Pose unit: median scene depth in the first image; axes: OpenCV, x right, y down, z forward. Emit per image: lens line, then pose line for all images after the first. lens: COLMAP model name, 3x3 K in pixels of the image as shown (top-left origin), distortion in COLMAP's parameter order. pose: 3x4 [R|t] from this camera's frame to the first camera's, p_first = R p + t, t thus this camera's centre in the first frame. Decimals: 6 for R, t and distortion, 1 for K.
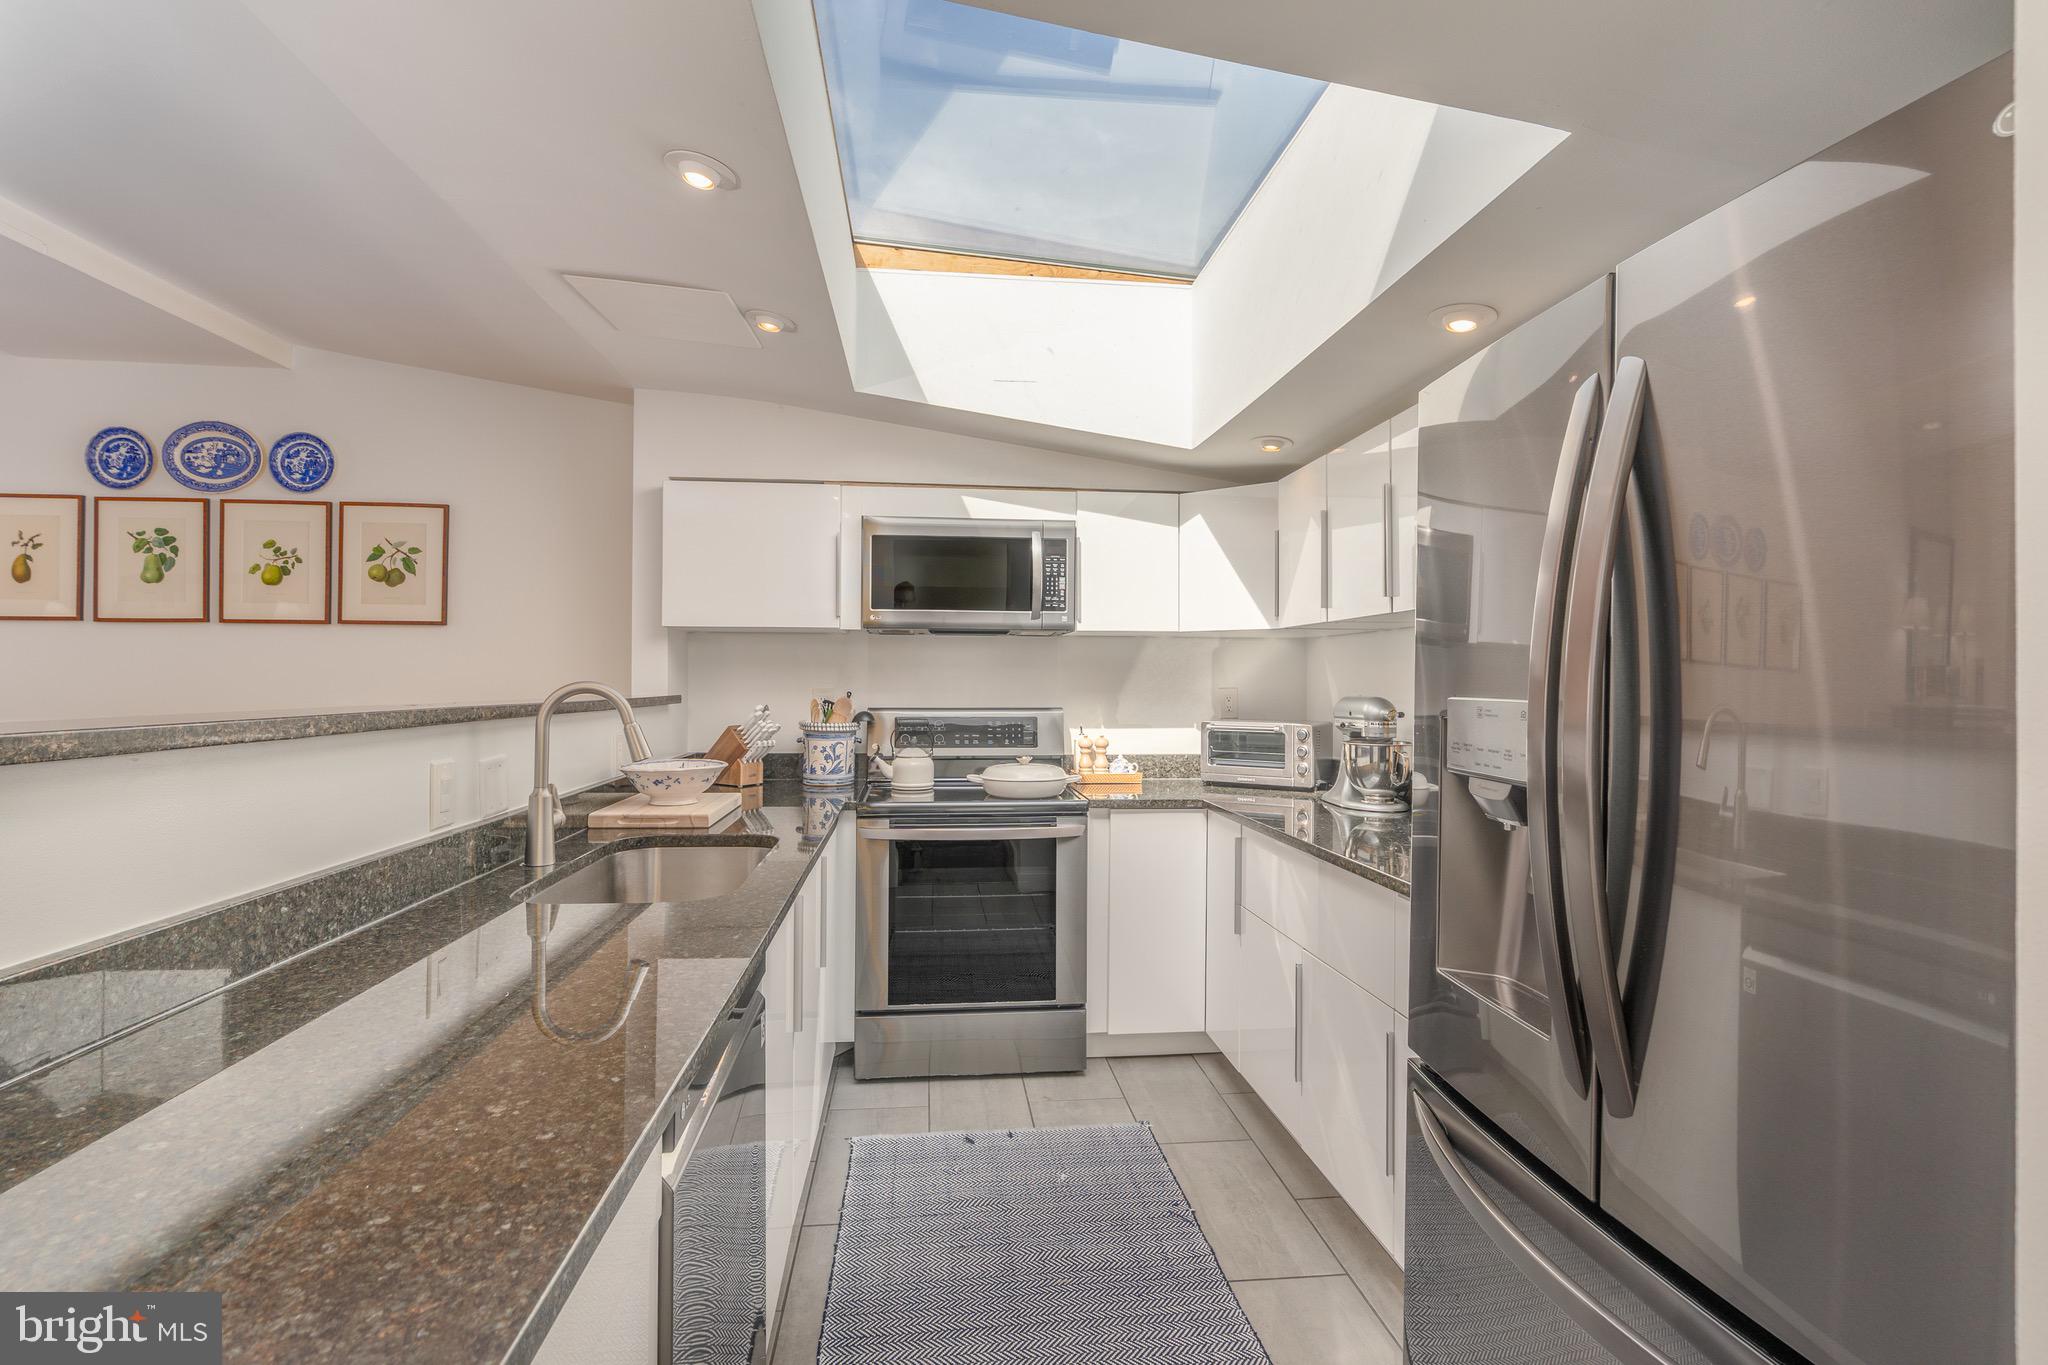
lens RADIAL K [[959.4, 0, 1024.0], [0, 959.4, 682.5], [0, 0, 1]] dist [-0.011117, 0.005934]
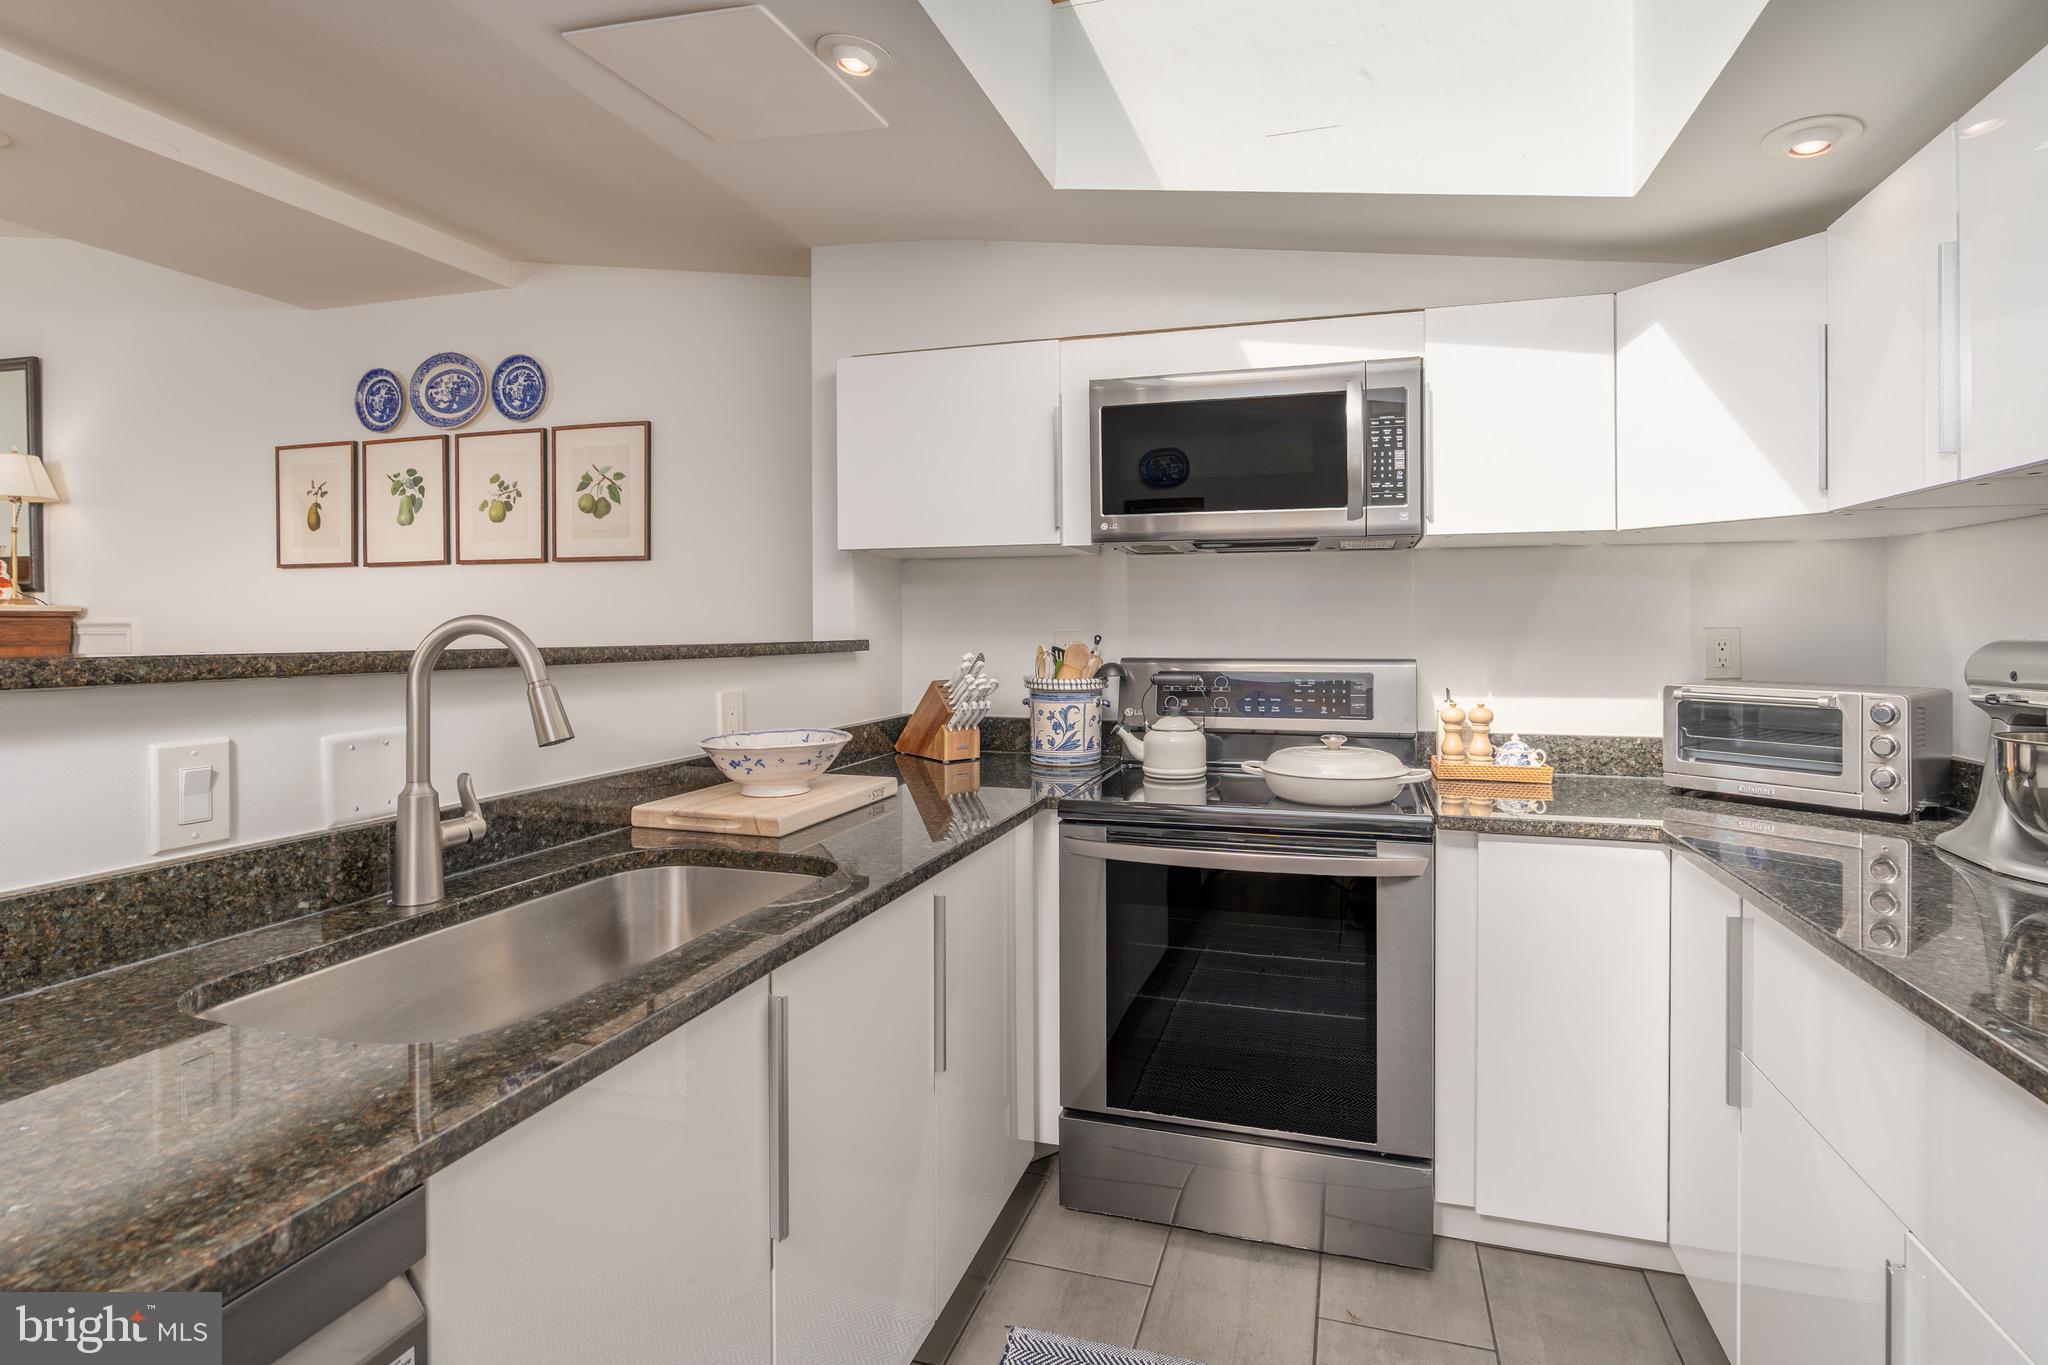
lens RADIAL K [[1031.8, 0, 1009.7], [0, 1031.8, 635.4], [0, 0, 1]] dist [-0.003276, 0.000887]
pose [[0.918322, -0.002756, -0.395824, 0.070049], [0.005475, 0.999969, 0.005739, 0.005189], [0.395796, -0.007437, 0.918308, 0.278082]]
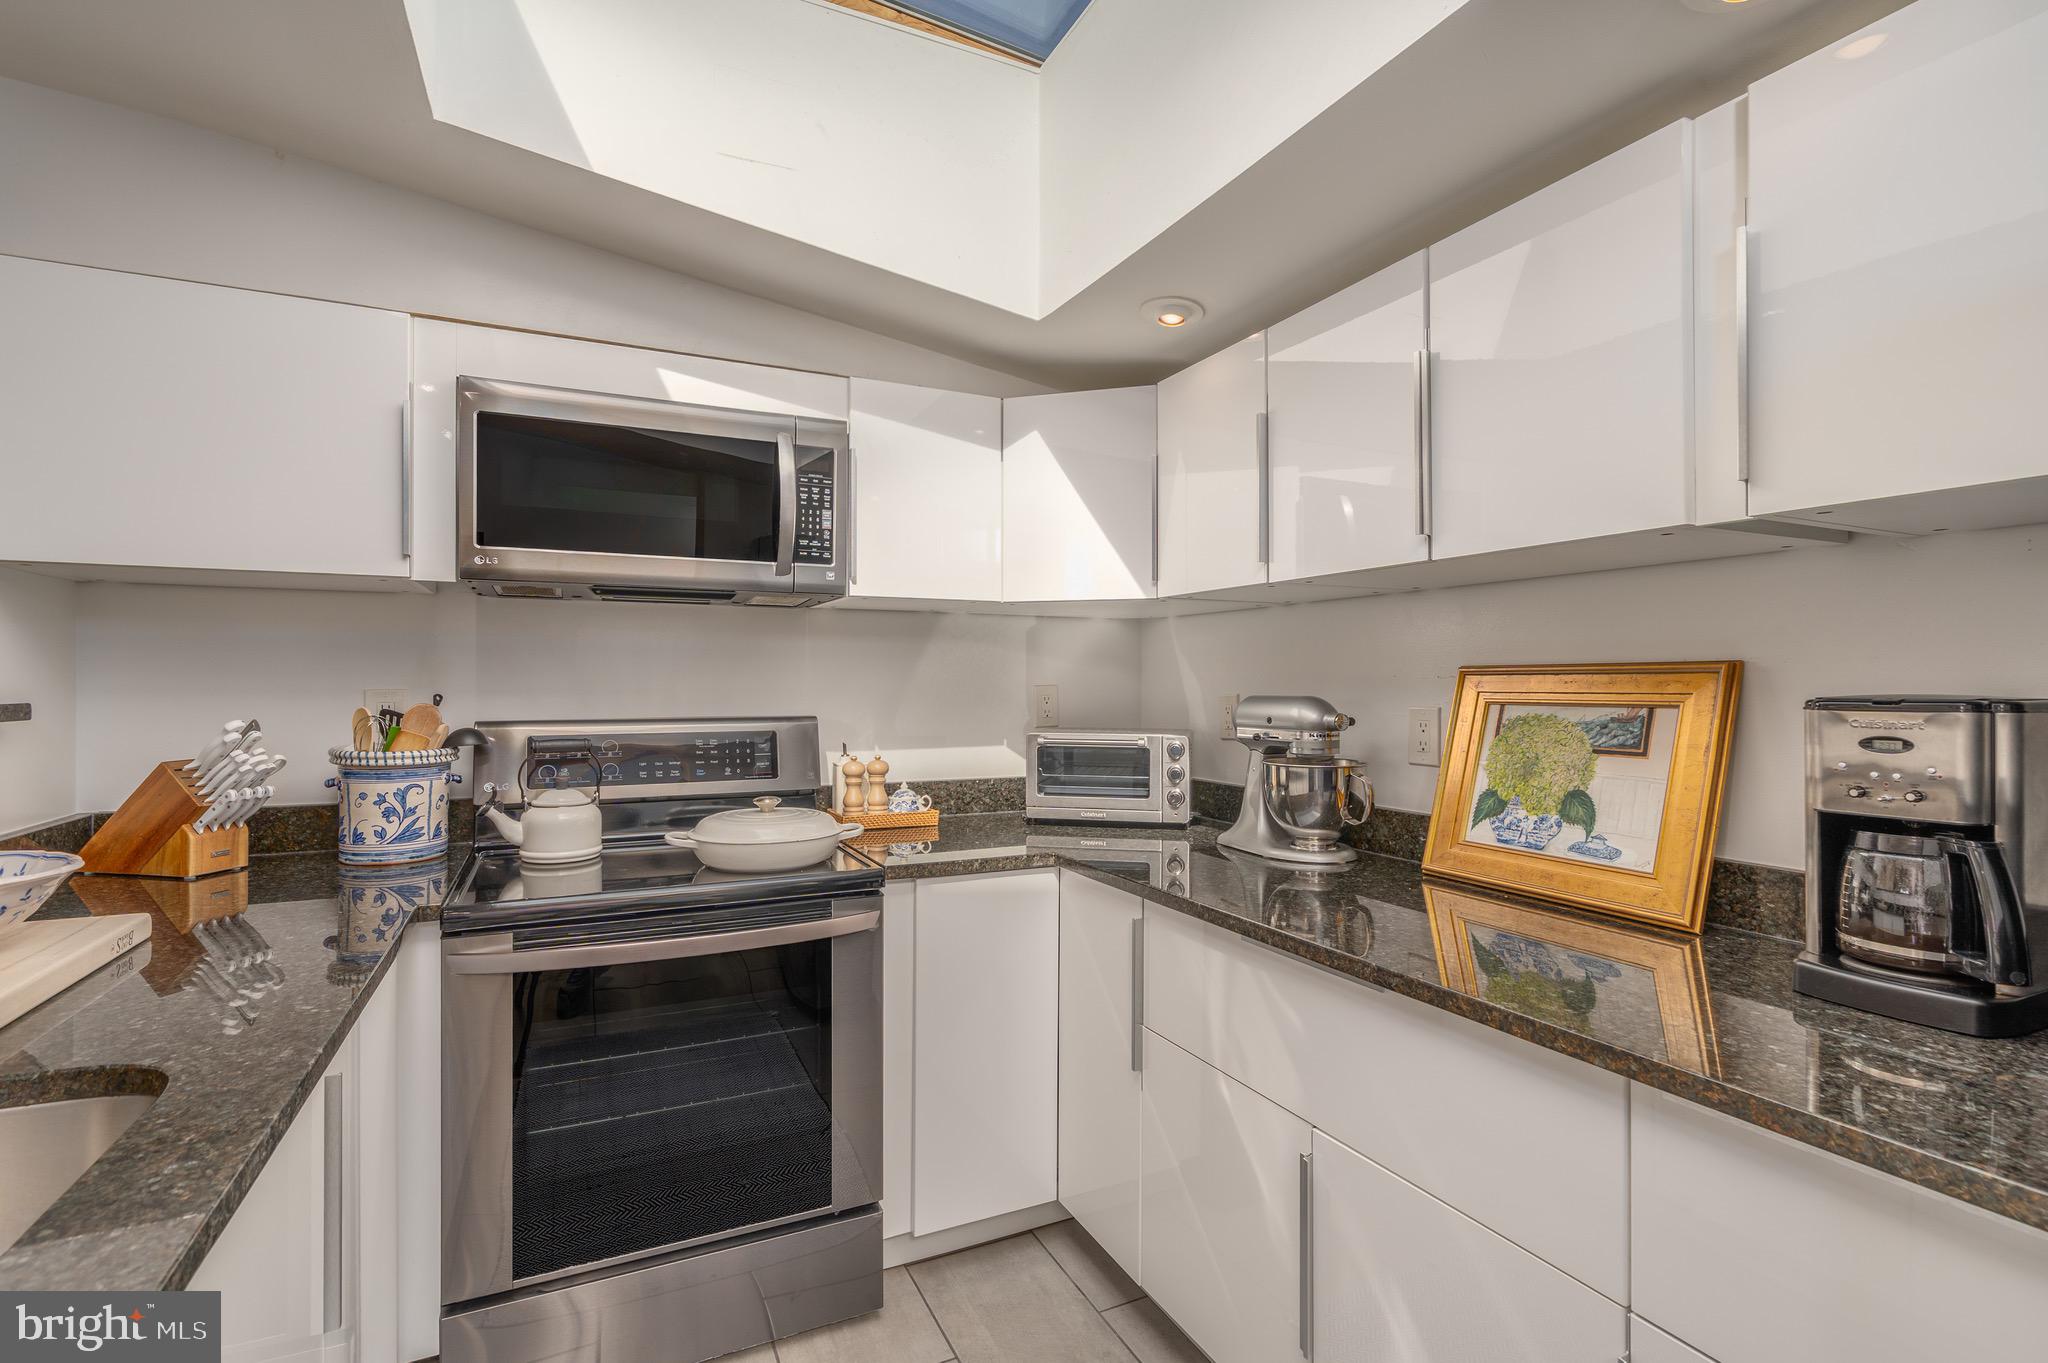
lens RADIAL K [[1004.8, 0, 1096.6], [0, 1004.8, 685.5], [0, 0, 1]] dist [-0.005541, 0.000758]
pose [[0.930725, -0.004095, 0.365696, -0.036020], [0.002461, 0.999985, 0.004932, 0.002589], [-0.365711, -0.003690, 0.930721, 0.313863]]
